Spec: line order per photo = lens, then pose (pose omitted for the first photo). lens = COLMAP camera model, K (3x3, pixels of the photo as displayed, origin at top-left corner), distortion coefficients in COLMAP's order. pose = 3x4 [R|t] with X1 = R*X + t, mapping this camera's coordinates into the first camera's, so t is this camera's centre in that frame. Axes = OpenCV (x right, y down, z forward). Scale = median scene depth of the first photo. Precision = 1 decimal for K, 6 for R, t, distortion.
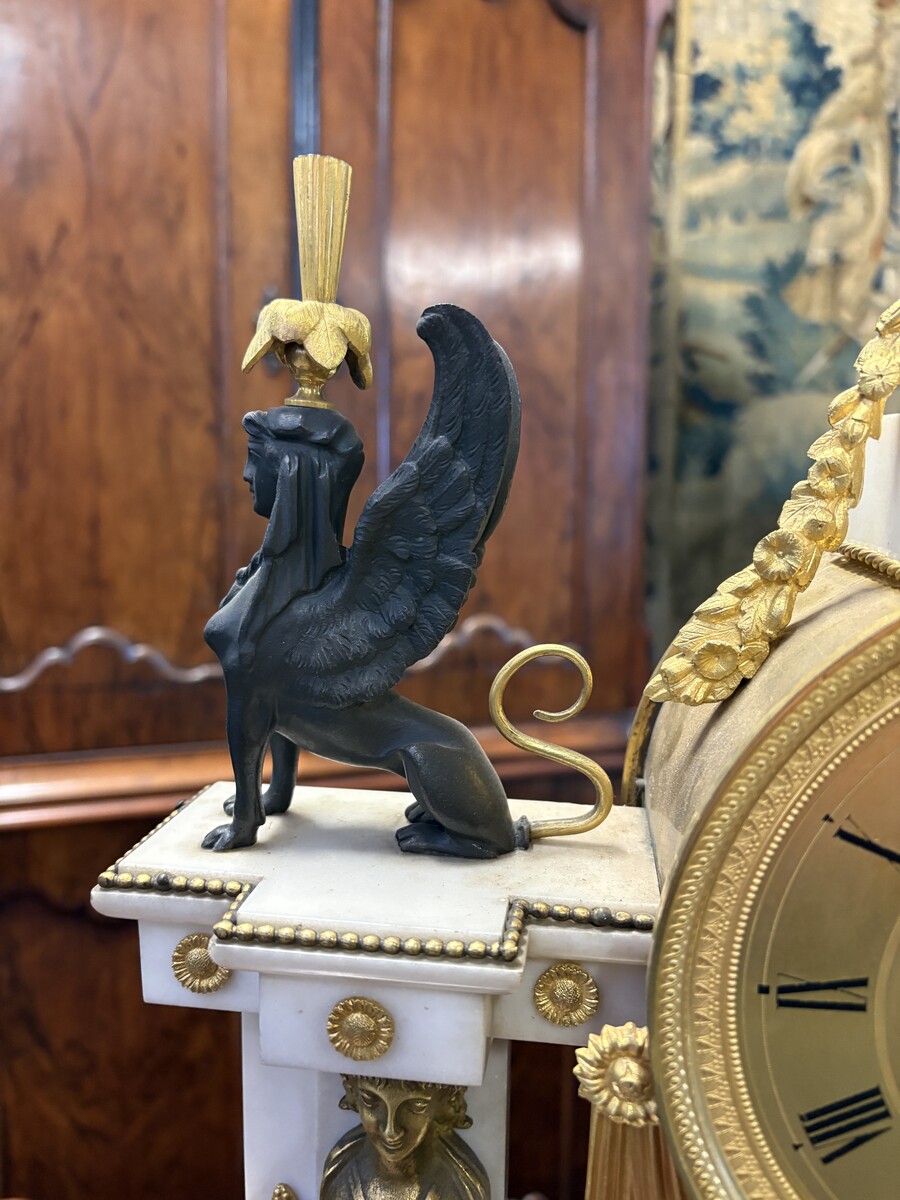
lens RADIAL K [[936.0, 0, 445.3], [0, 936.0, 592.7], [0, 0, 1]] dist [0.047653, -0.062298]
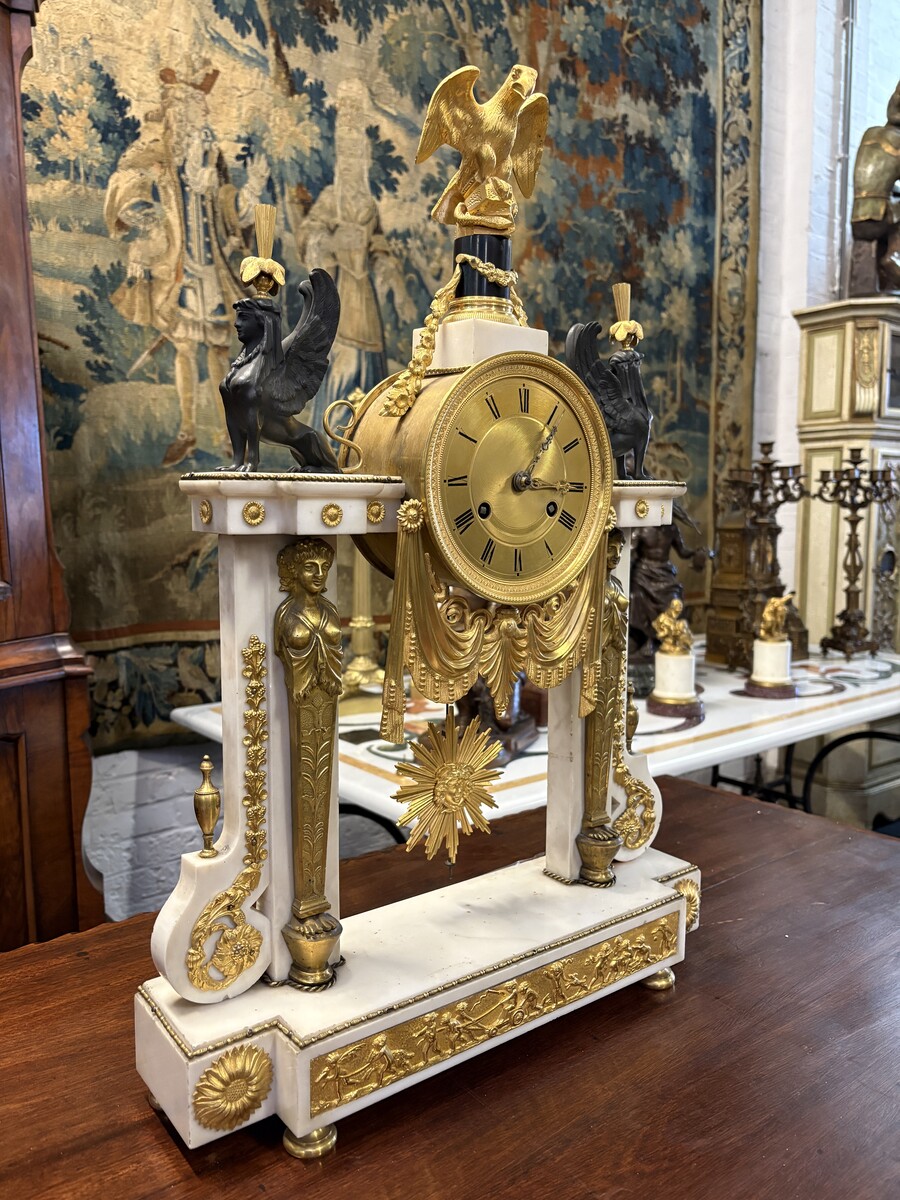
lens RADIAL K [[936.0, 0, 447.6], [0, 936.0, 601.7], [0, 0, 1]] dist [0.047653, -0.062298]
pose [[0.710922, -0.090646, 0.697405, -0.337453], [0.097652, 0.994776, 0.029752, 0.121638], [-0.696458, 0.046952, 0.716060, -0.235204]]
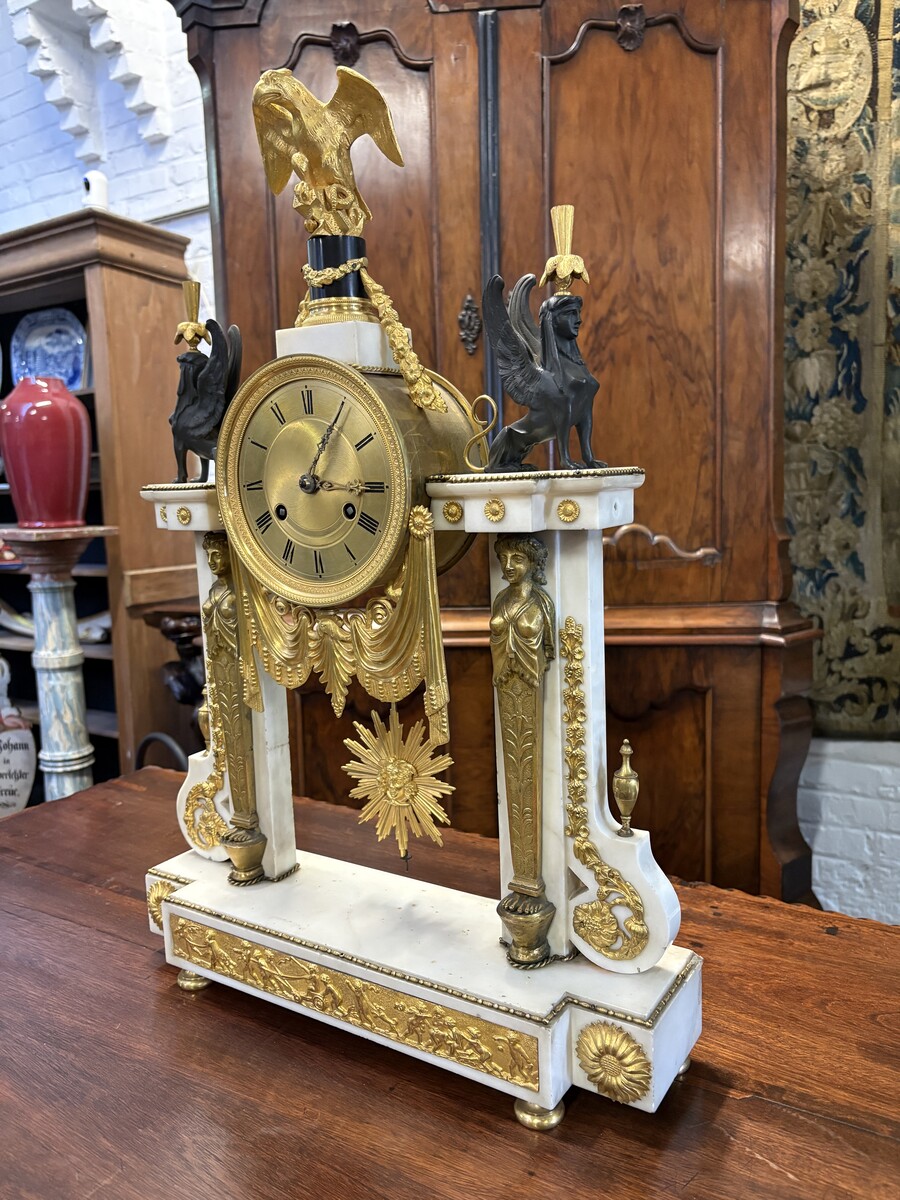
lens RADIAL K [[936.0, 0, 442.8], [0, 936.0, 601.3], [0, 0, 1]] dist [0.047653, -0.062298]
pose [[0.895970, 0.011533, -0.443965, 0.449144], [-0.004890, 0.999858, 0.016105, 0.132550], [0.444088, -0.012259, 0.895899, -0.342452]]
